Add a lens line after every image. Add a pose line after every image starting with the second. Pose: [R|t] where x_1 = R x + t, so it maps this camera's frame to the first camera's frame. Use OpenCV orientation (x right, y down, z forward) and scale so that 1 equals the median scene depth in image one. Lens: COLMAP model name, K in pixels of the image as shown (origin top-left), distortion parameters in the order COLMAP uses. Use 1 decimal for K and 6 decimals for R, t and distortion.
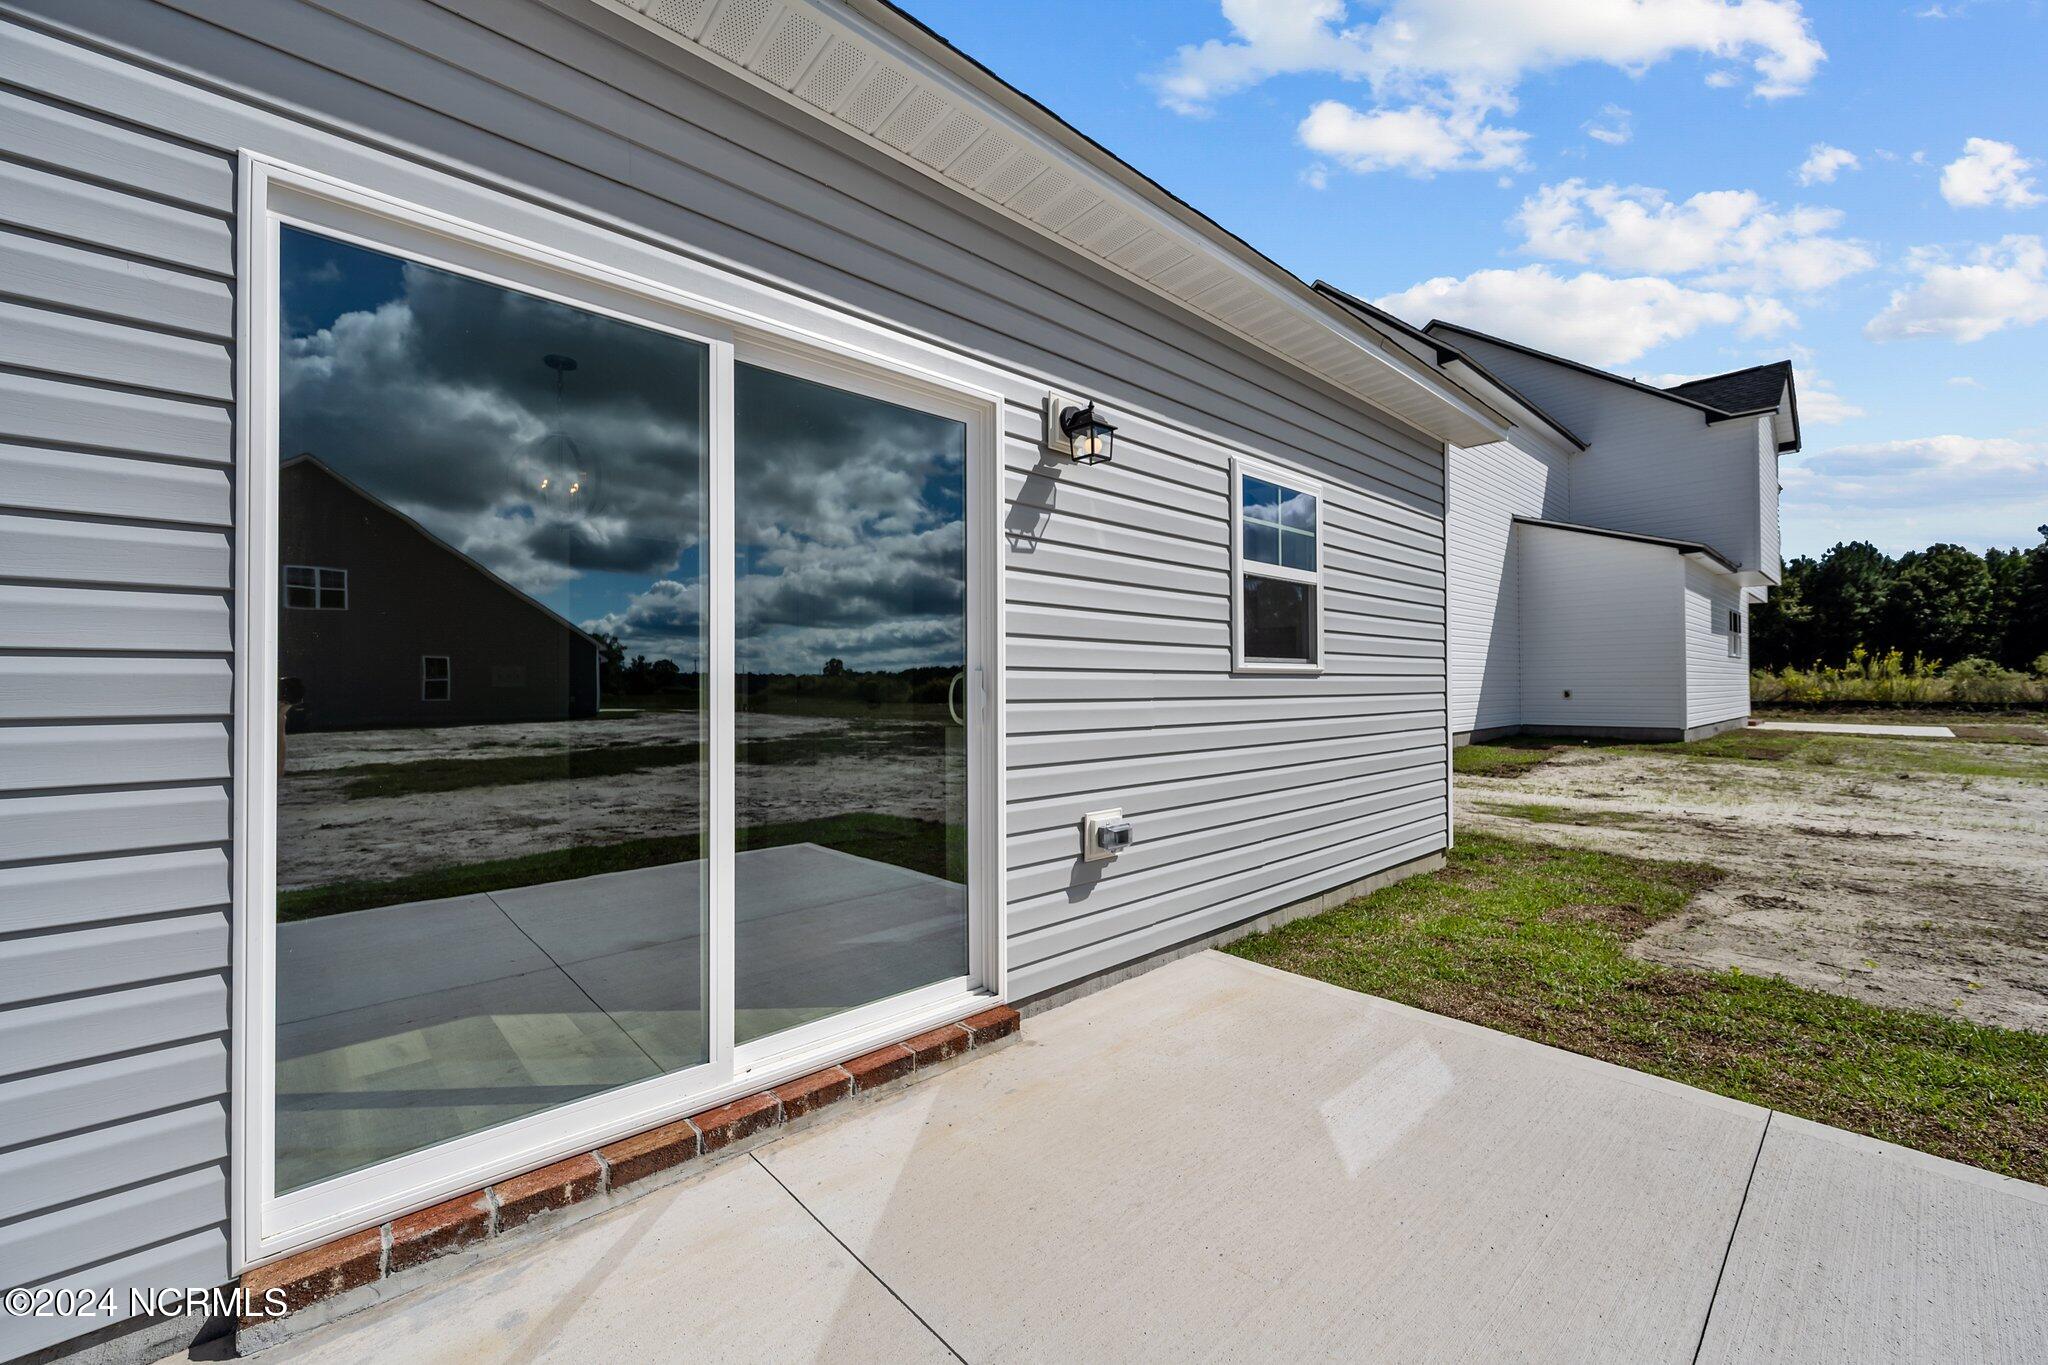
lens RADIAL K [[819.6, 0, 1032.8], [0, 819.6, 673.8], [0, 0, 1]] dist [0.003481, -0.000048]
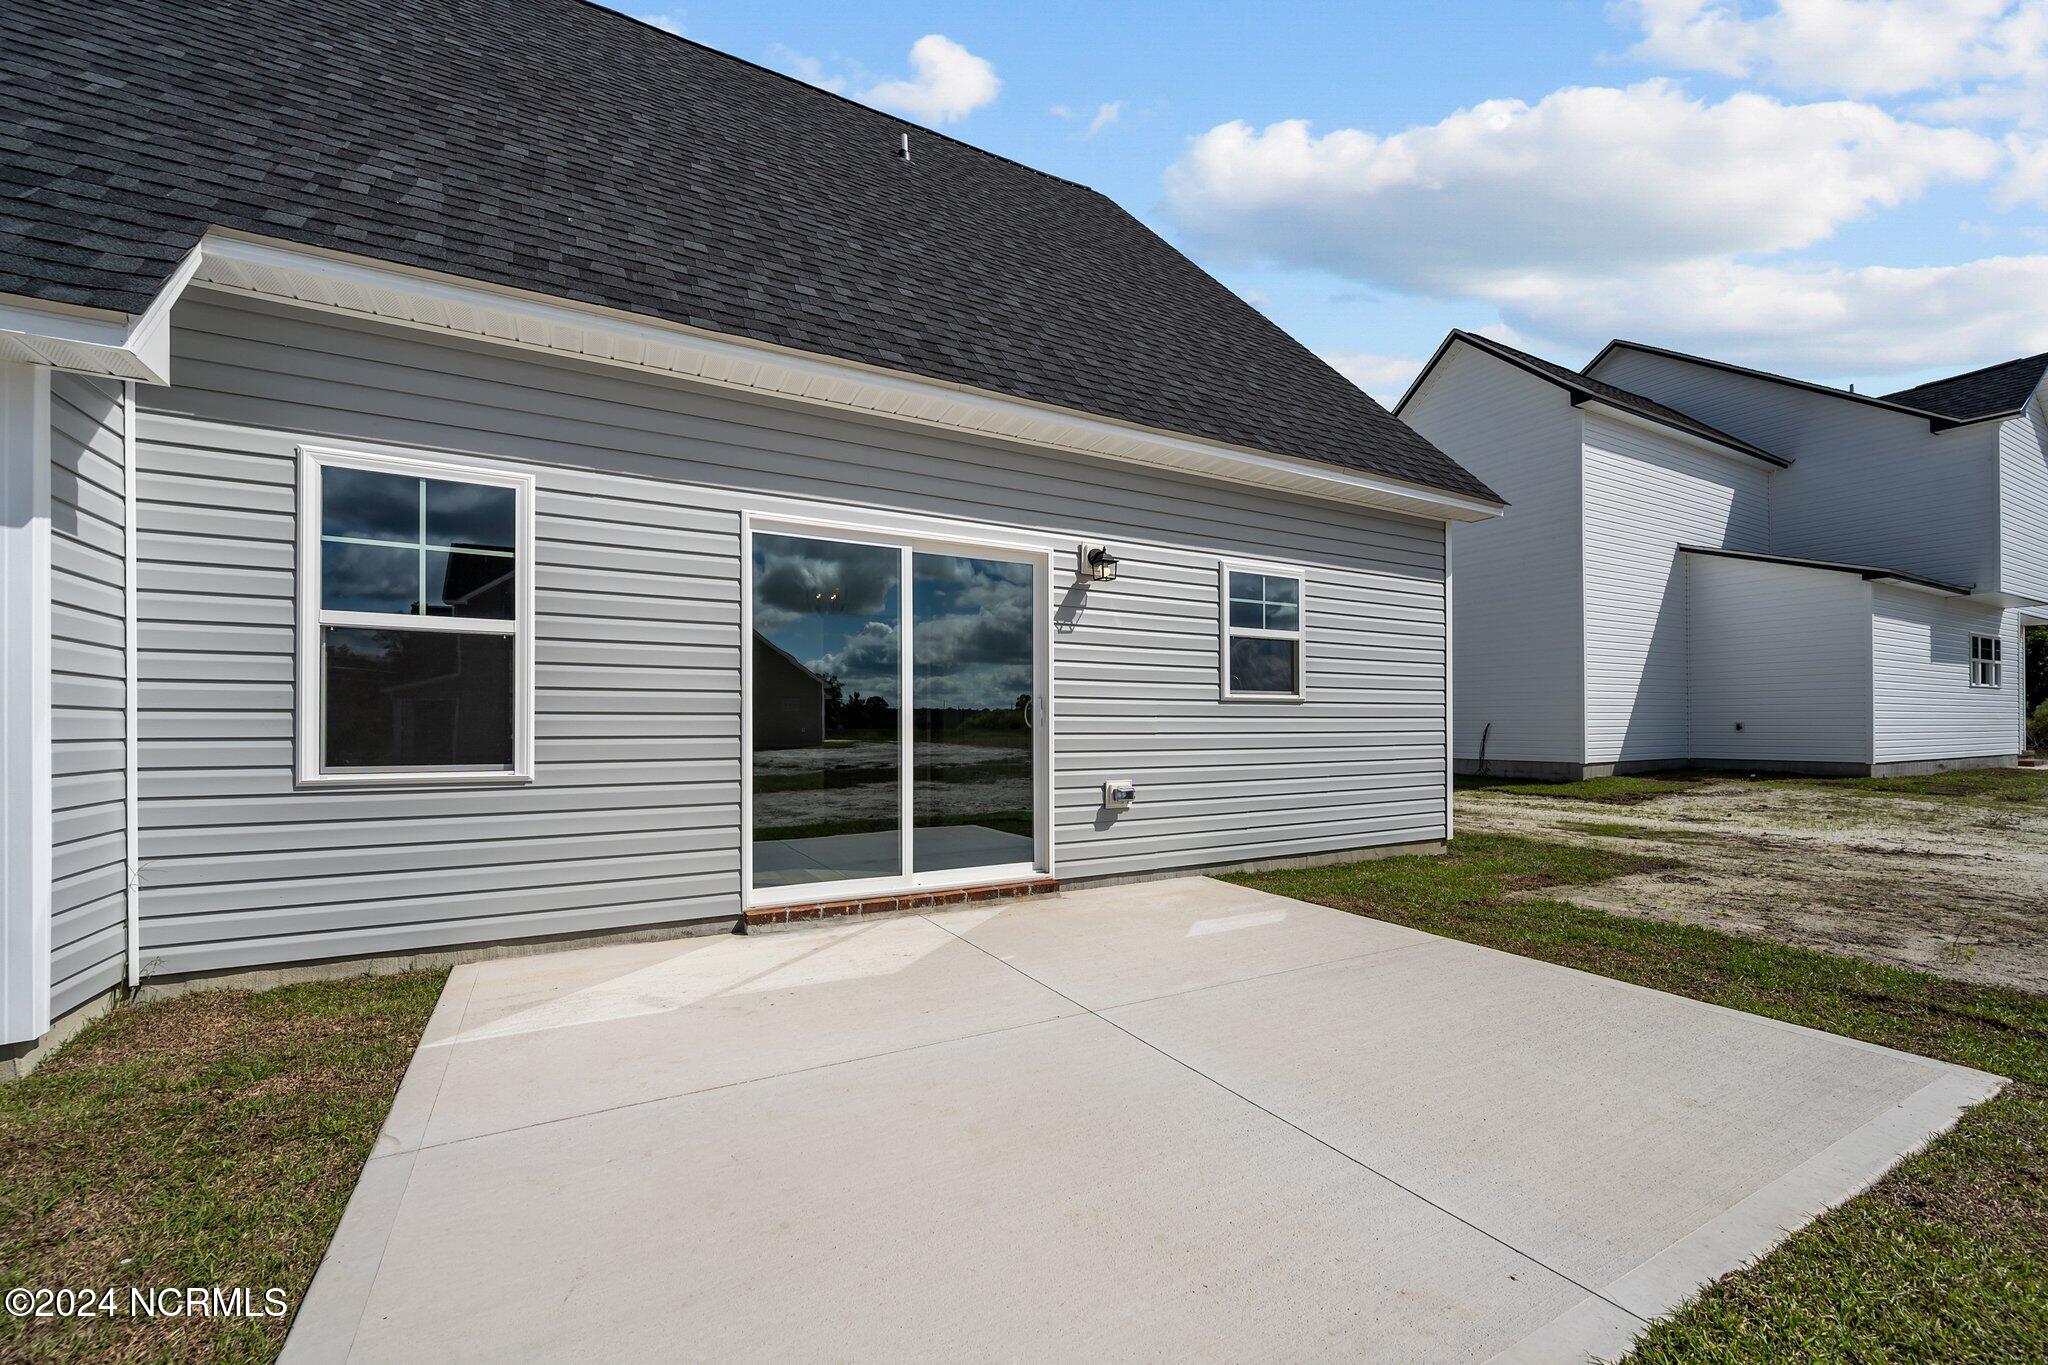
lens RADIAL K [[819.6, 0, 1021.1], [0, 819.6, 724.3], [0, 0, 1]] dist [0.003481, -0.000048]
pose [[0.970061, 0.004620, -0.242819, 0.308286], [-0.000125, 0.999828, 0.018522, 0.018211], [0.242863, -0.017937, 0.969895, -0.720776]]
